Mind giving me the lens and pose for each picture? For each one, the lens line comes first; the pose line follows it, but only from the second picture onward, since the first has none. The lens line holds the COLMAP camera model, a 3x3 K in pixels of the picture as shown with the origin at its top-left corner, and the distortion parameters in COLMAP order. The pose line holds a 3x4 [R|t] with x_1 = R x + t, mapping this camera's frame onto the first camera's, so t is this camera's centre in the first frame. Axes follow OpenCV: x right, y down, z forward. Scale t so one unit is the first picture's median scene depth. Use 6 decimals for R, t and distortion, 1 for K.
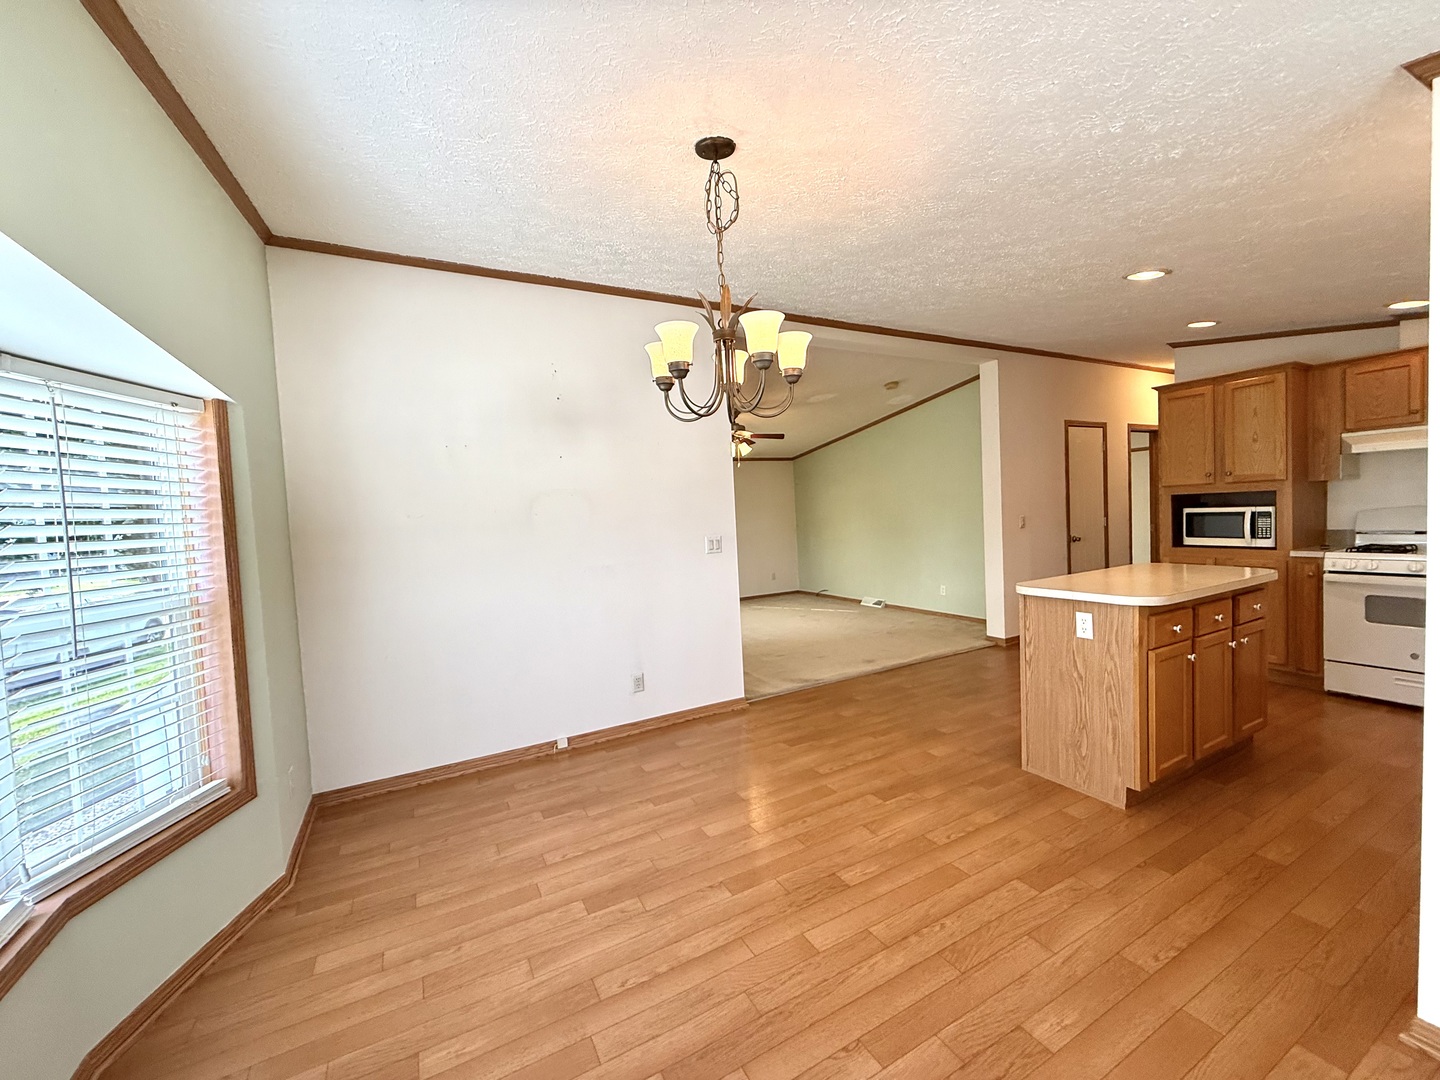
lens RADIAL K [[579.2, 0, 720.0], [0, 579.2, 540.0], [0, 0, 1]] dist [0.003098, -0.000028]
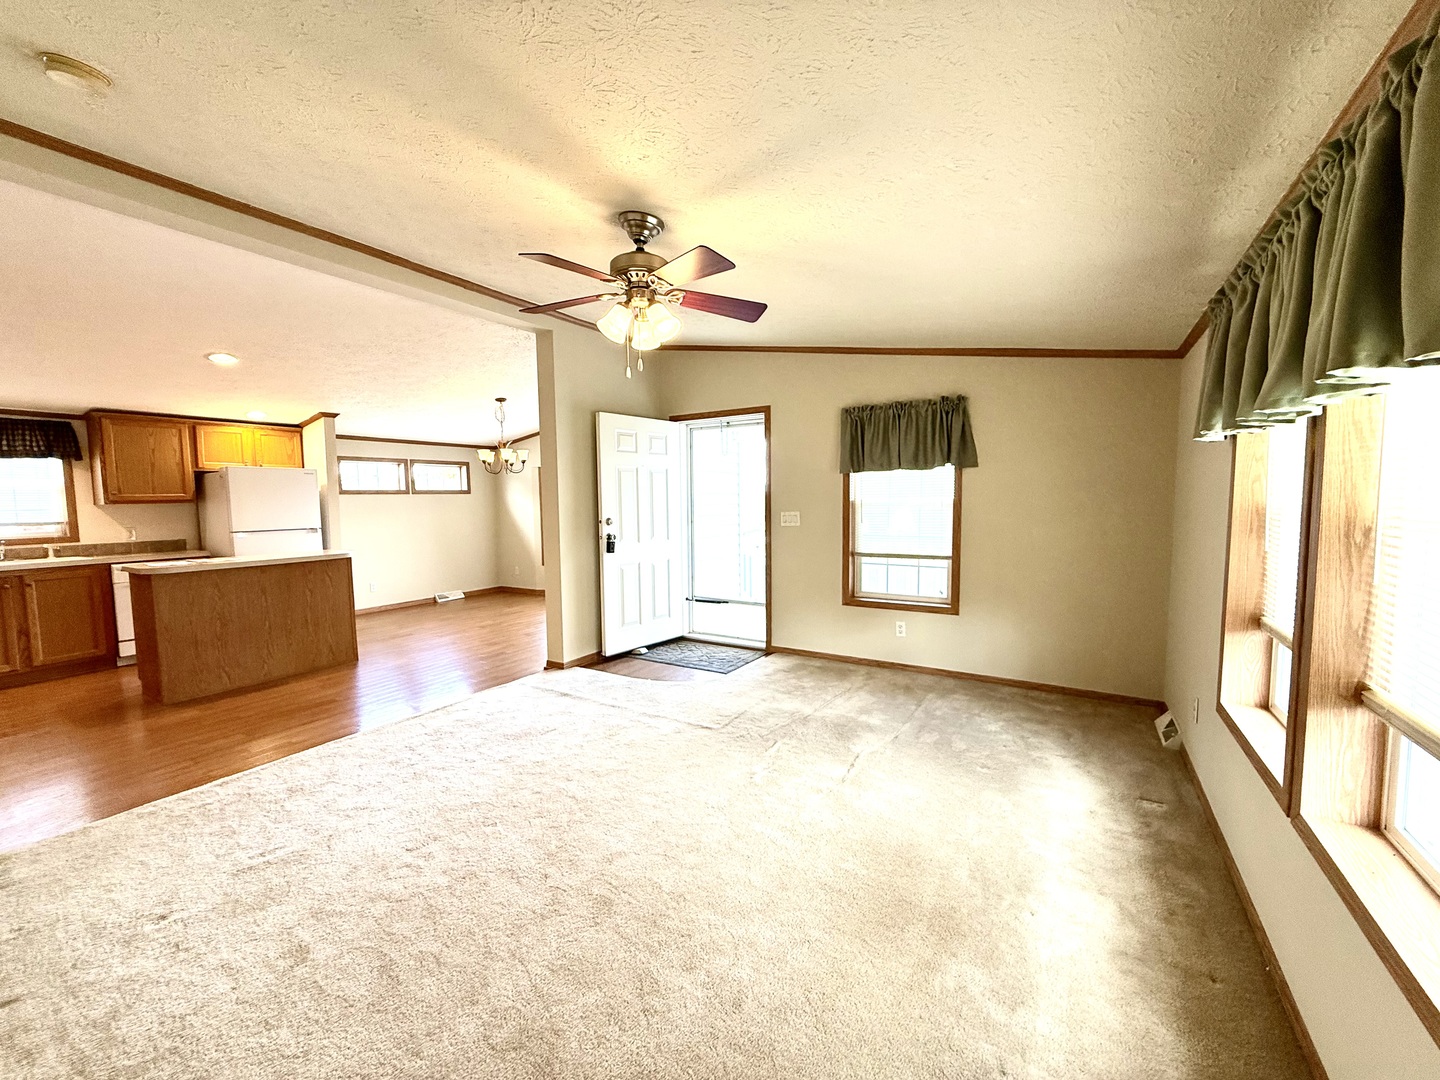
lens RADIAL K [[571.7, 0, 715.3], [0, 571.7, 539.9], [0, 0, 1]] dist [-0.001450, 0.000033]
pose [[-0.871166, 0.097615, -0.481188, 0.375338], [0.035008, 0.989892, 0.137432, -0.148657], [0.489739, 0.102881, -0.865778, 2.904454]]
